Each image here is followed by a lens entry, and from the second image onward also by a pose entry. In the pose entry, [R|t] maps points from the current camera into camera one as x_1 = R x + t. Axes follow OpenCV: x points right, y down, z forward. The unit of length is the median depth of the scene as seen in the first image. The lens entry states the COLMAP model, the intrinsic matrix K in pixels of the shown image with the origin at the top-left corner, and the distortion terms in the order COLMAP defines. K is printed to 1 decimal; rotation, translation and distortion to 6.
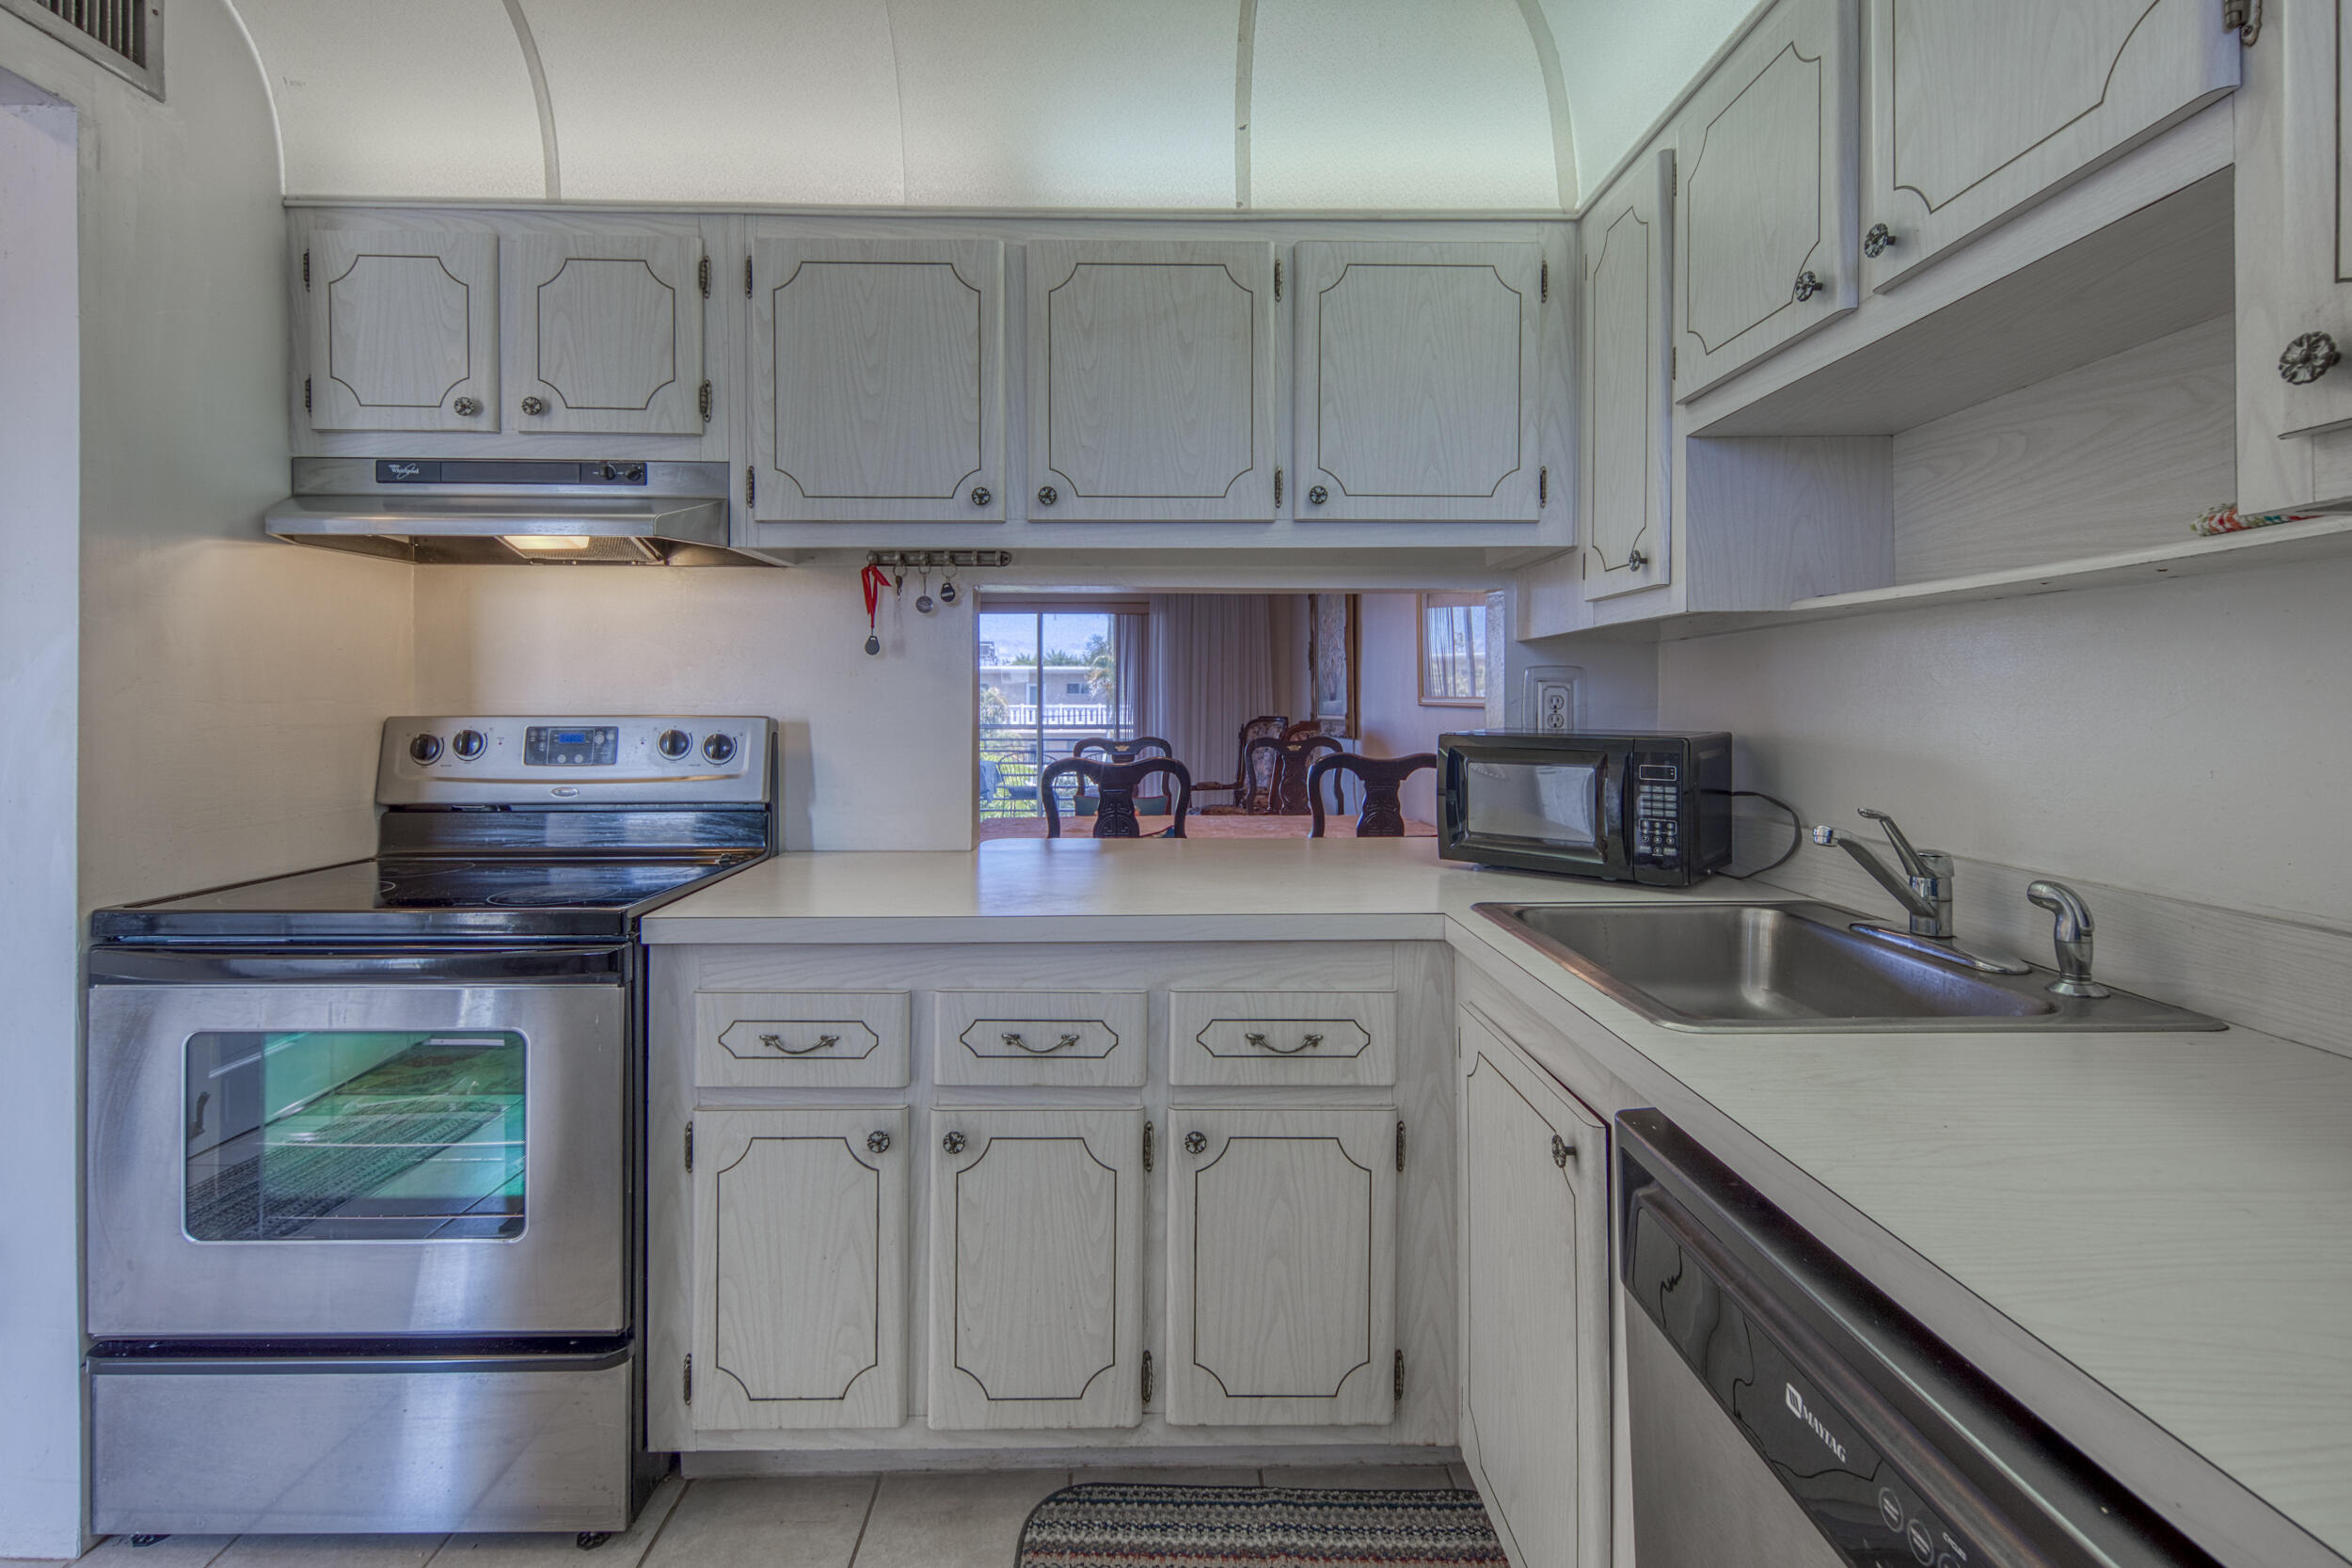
lens RADIAL K [[1042.5, 0, 1176.6], [0, 1042.5, 712.1], [0, 0, 1]] dist [0.007181, -0.003645]
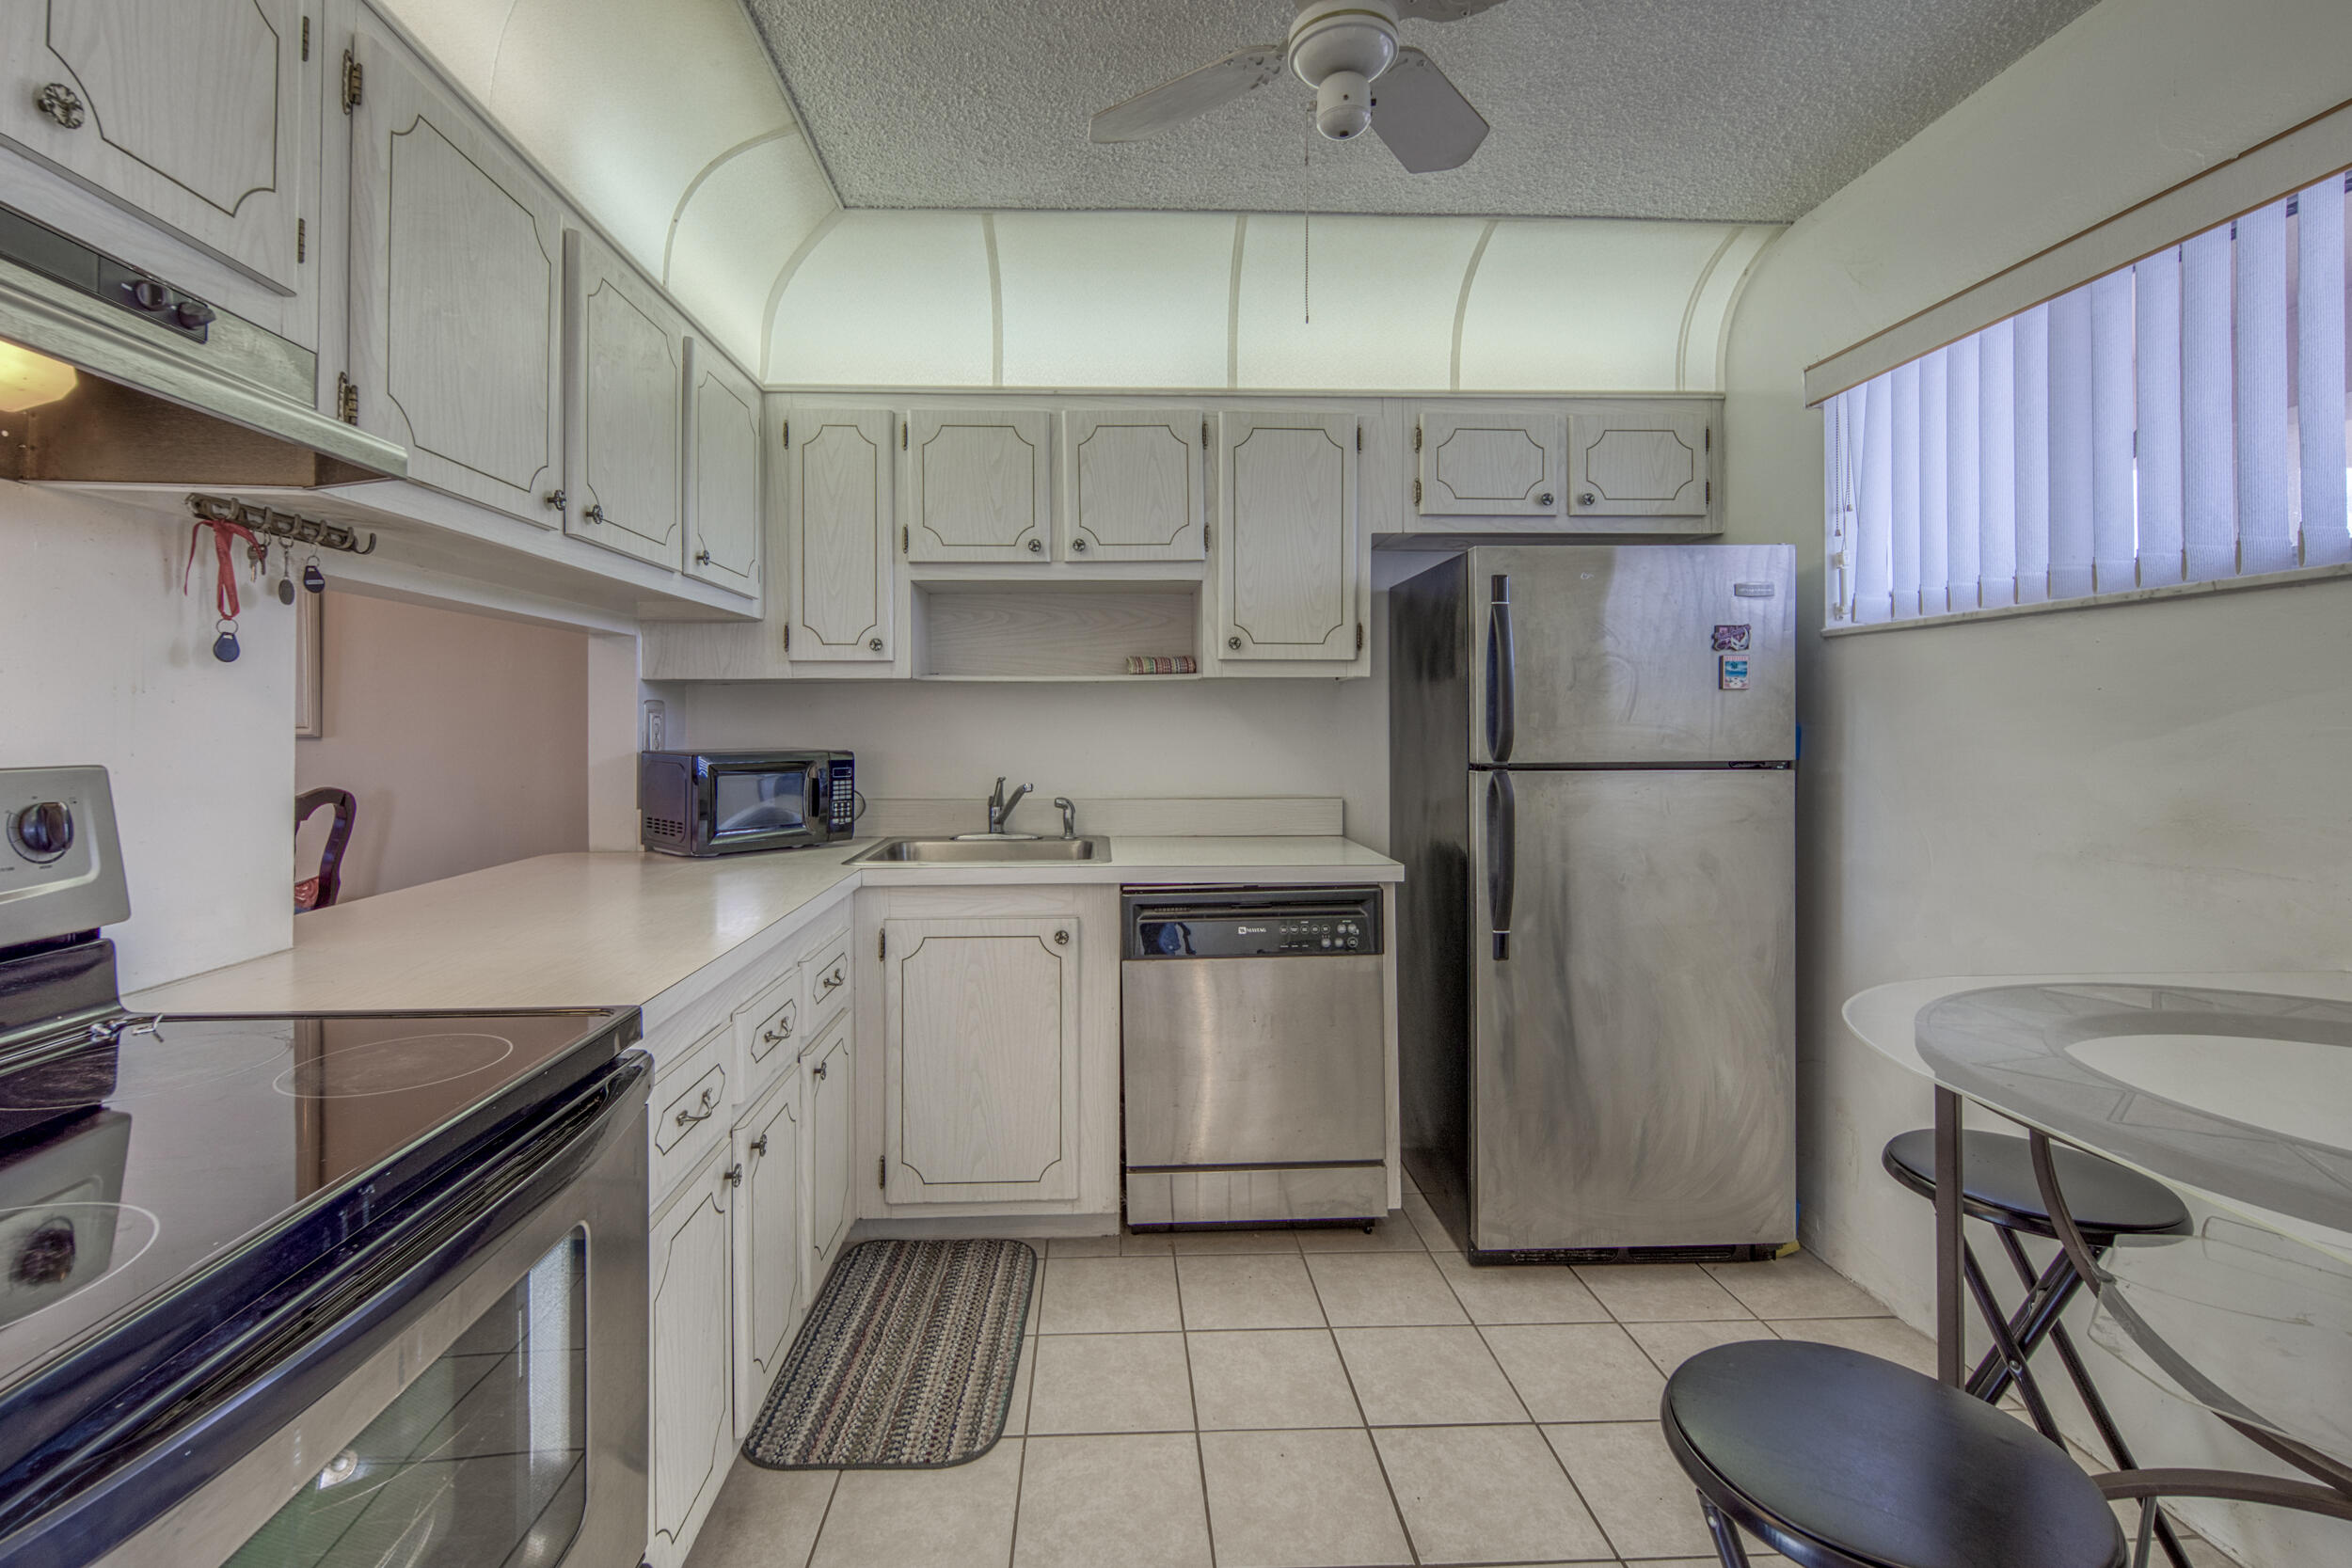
lens RADIAL K [[1042.5, 0, 1151.7], [0, 1042.5, 722.2], [0, 0, 1]] dist [0.007181, -0.003645]
pose [[-0.031187, -0.000523, 0.999513, -1.072923], [0.010497, 0.999945, 0.000850, -0.014502], [-0.999458, 0.010518, -0.031180, 0.524108]]
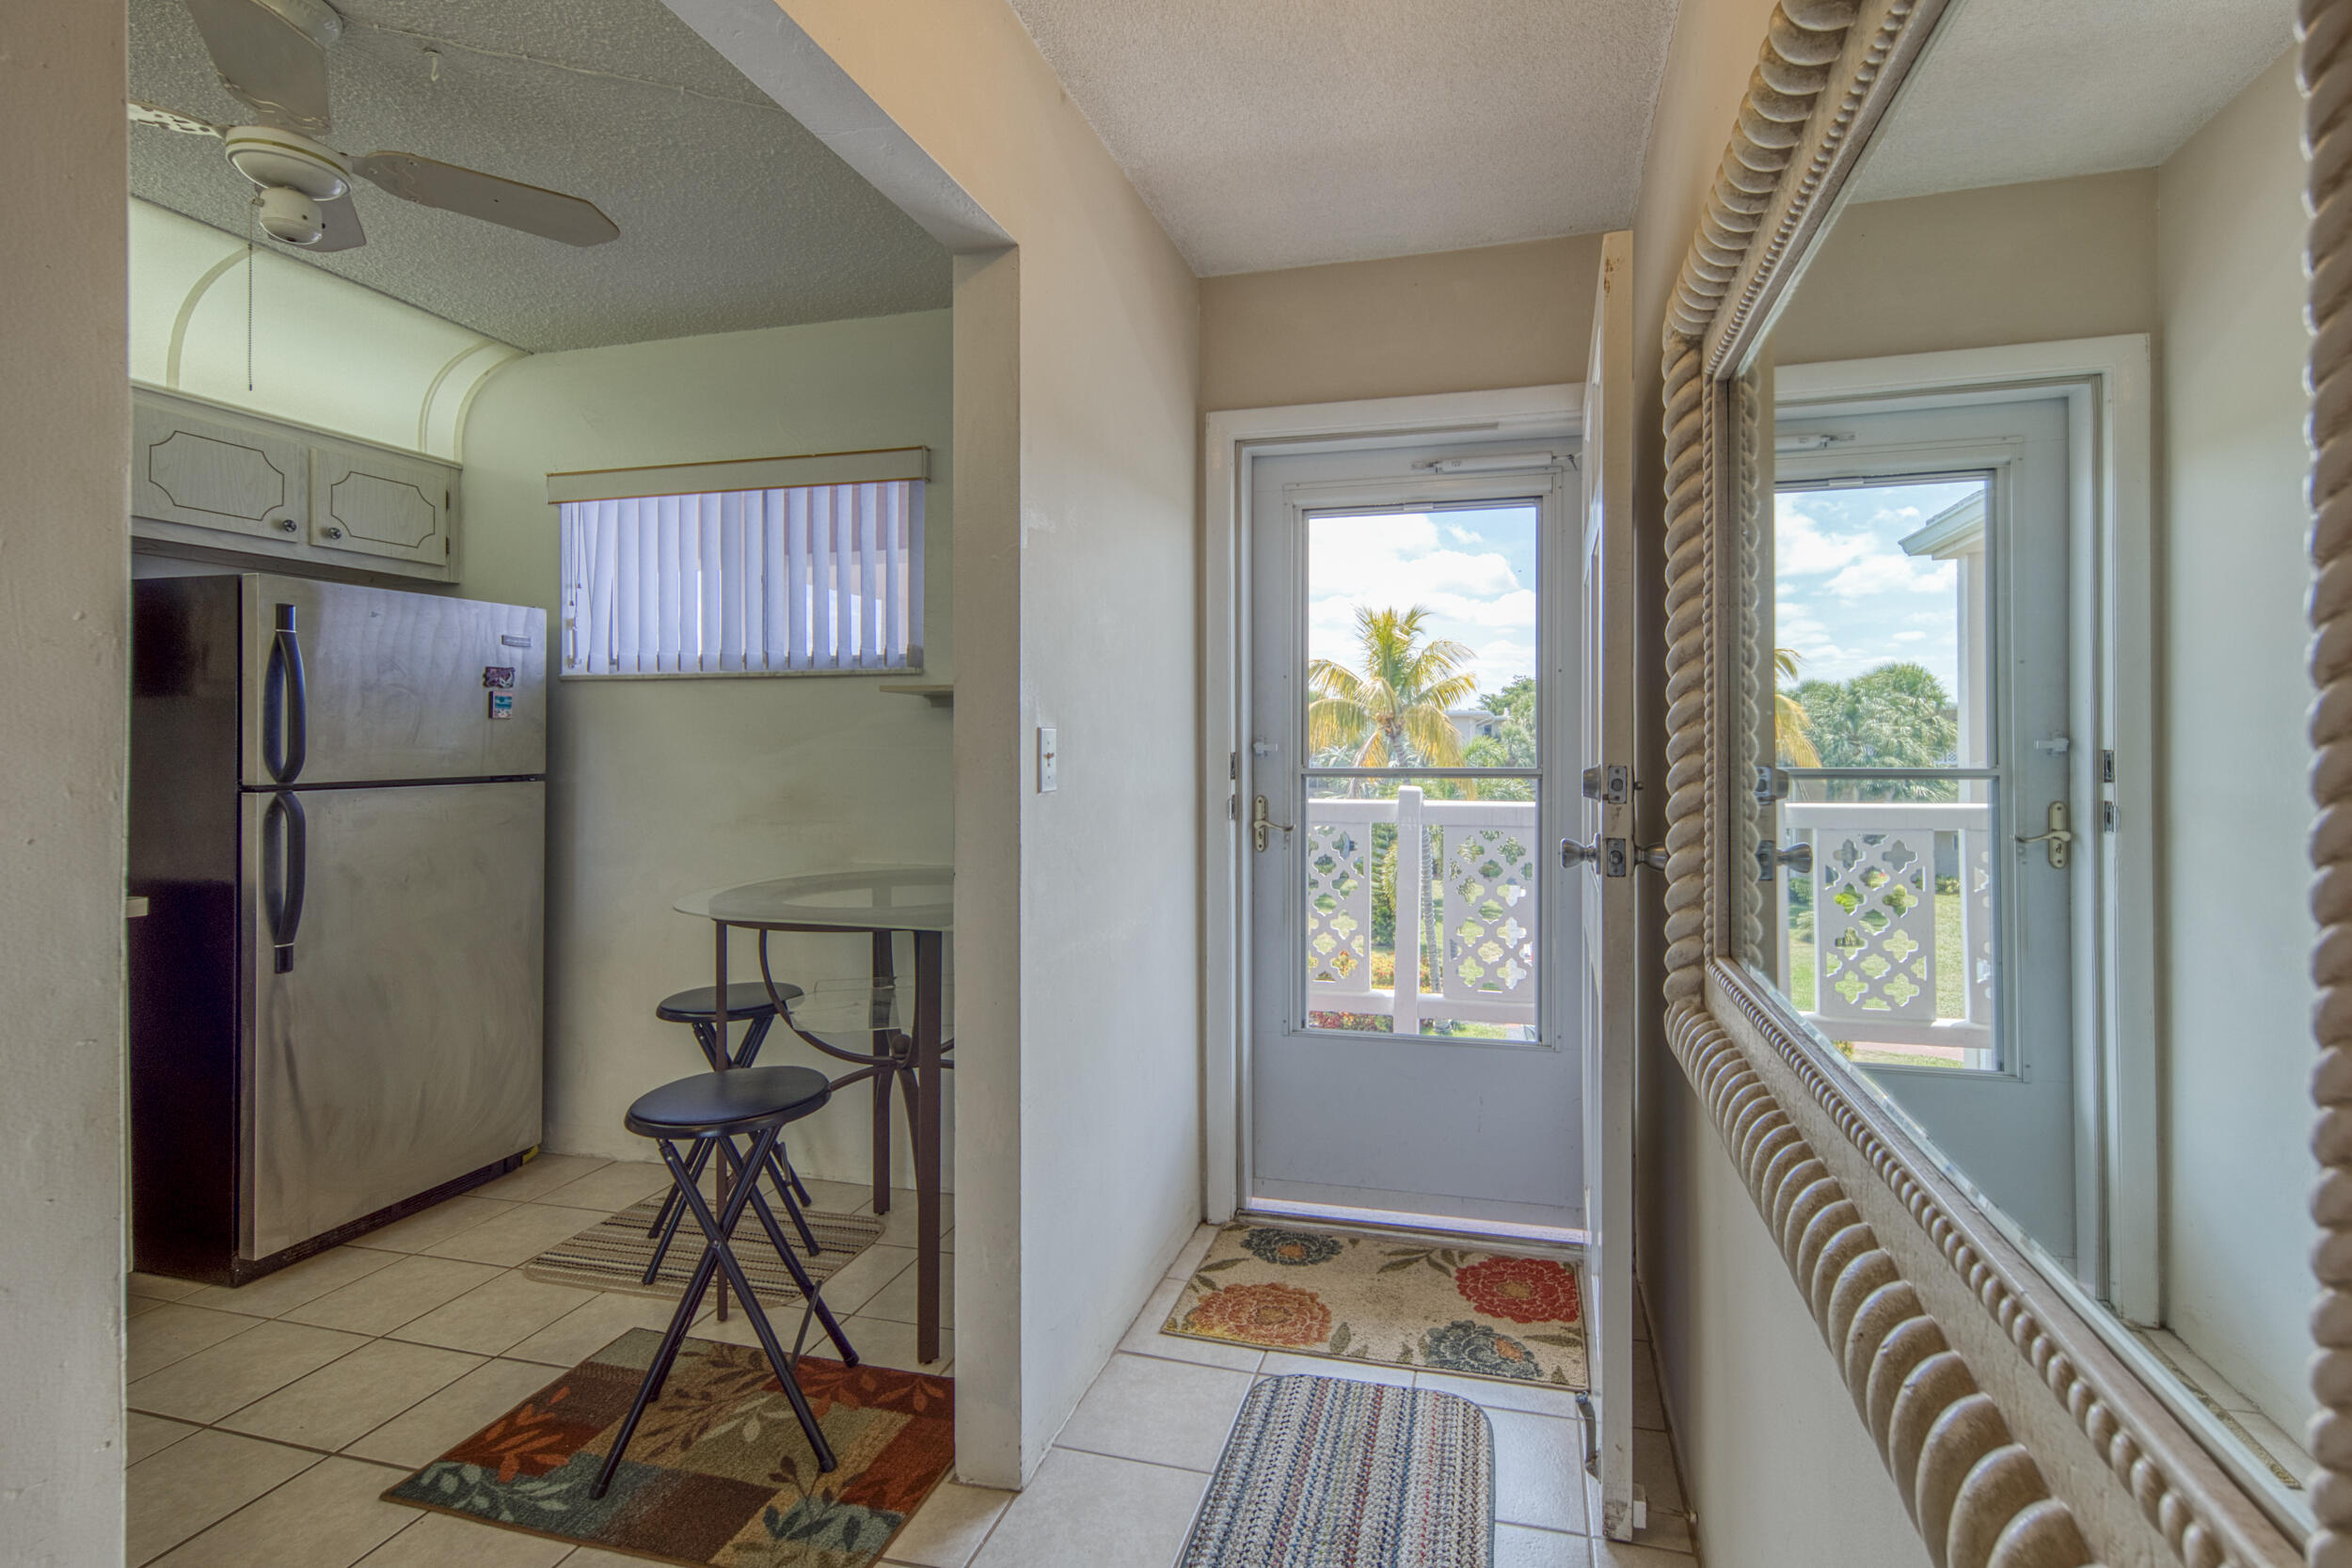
lens RADIAL K [[1042.5, 0, 1256.6], [0, 1042.5, 726.7], [0, 0, 1]] dist [0.007181, -0.003645]
pose [[-0.968478, 0.004205, 0.249062, -2.129381], [0.002806, 0.999978, -0.005975, -0.038119], [-0.249082, -0.005088, -0.968469, 2.528171]]
